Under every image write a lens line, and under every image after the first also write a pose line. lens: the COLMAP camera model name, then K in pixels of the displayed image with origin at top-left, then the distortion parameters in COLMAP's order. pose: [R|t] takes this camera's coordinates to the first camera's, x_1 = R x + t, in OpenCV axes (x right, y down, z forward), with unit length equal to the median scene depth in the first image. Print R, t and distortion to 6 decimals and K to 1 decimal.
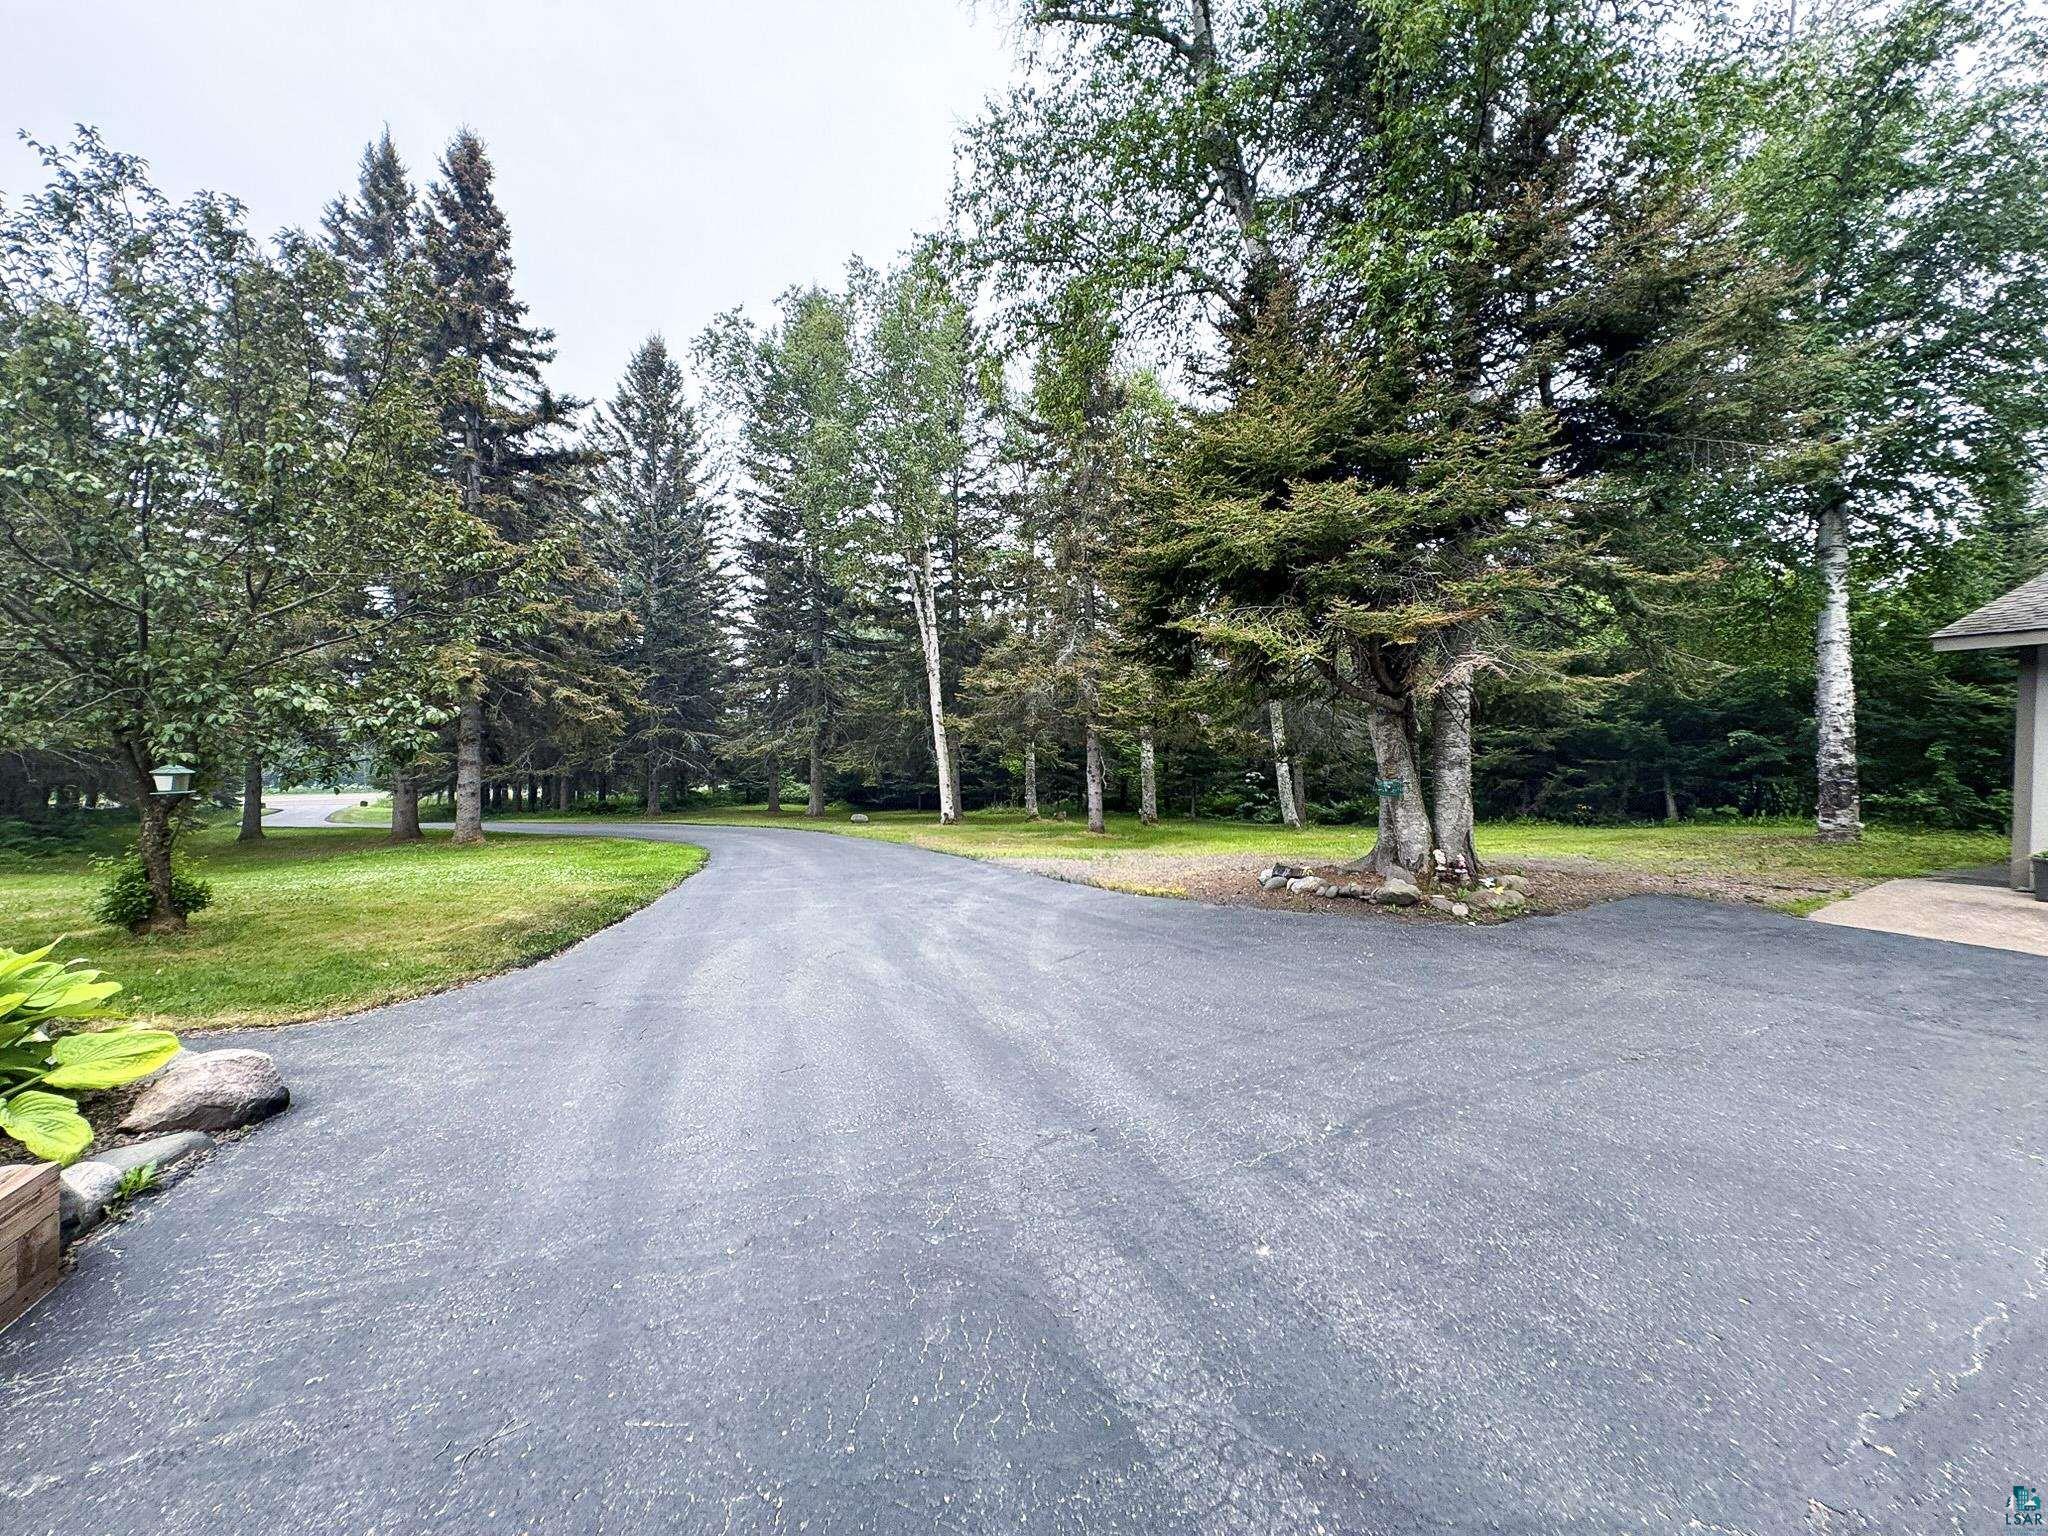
lens RADIAL K [[815.9, 0, 1021.1], [0, 815.9, 771.3], [0, 0, 1]] dist [-0.000598, -0.000402]
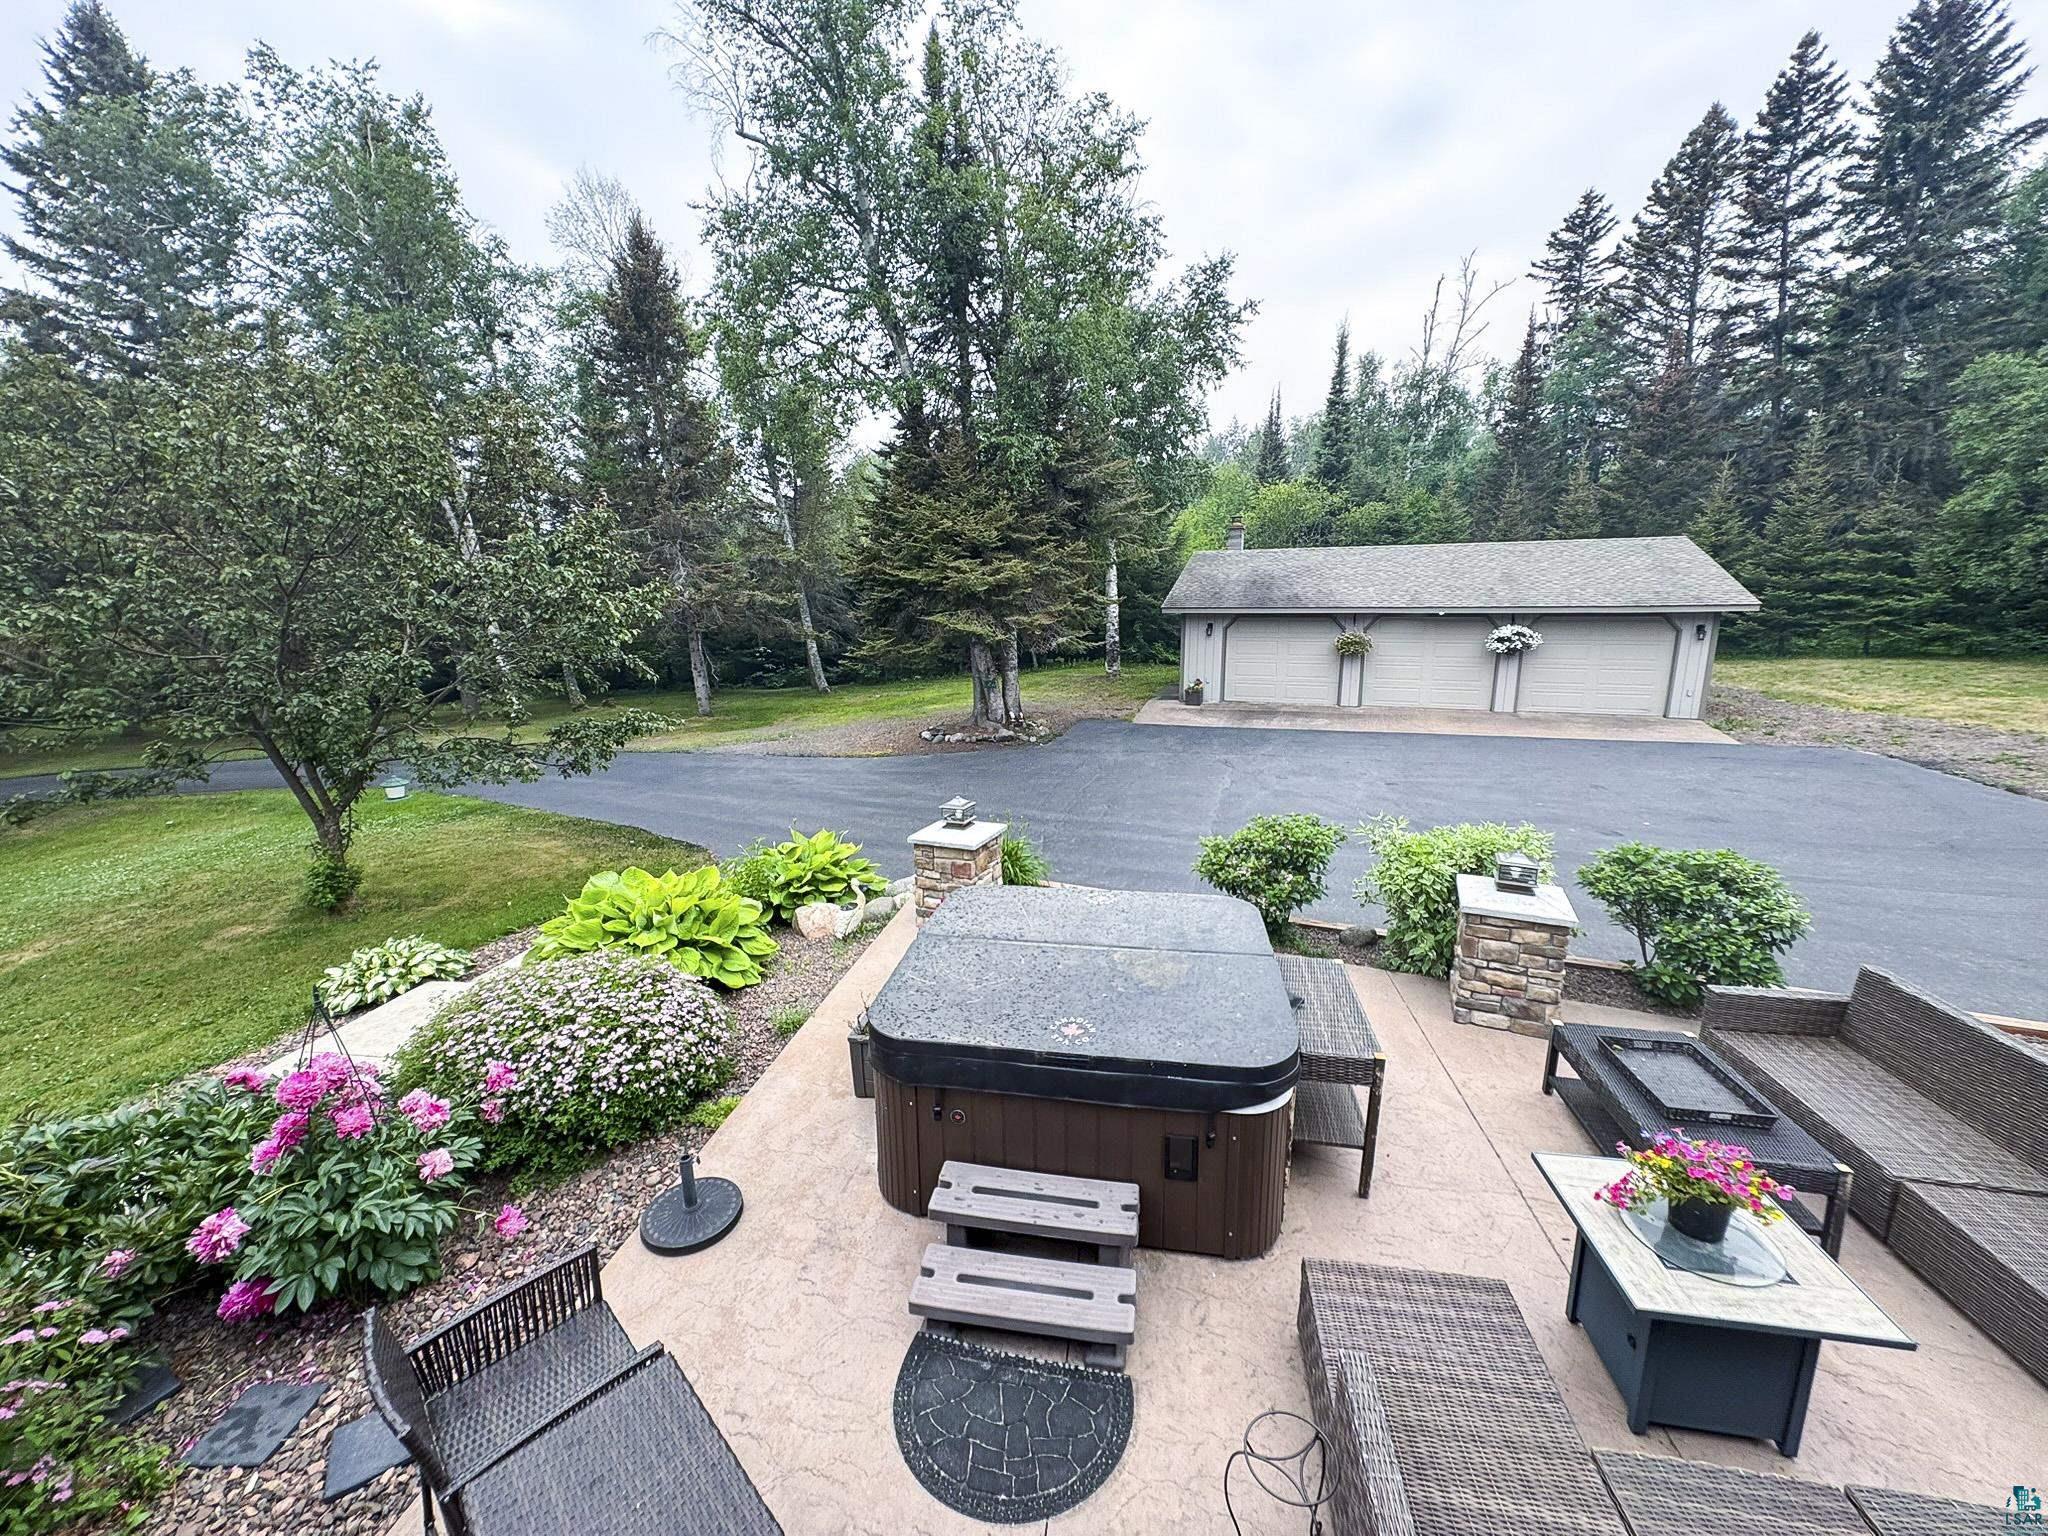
lens RADIAL K [[815.9, 0, 1011.7], [0, 815.9, 768.6], [0, 0, 1]] dist [-0.000598, -0.000402]
pose [[0.698542, -0.179814, 0.692608, -0.965440], [0.034026, 0.975164, 0.218854, -0.219592], [-0.714759, -0.129312, 0.687312, -0.456410]]
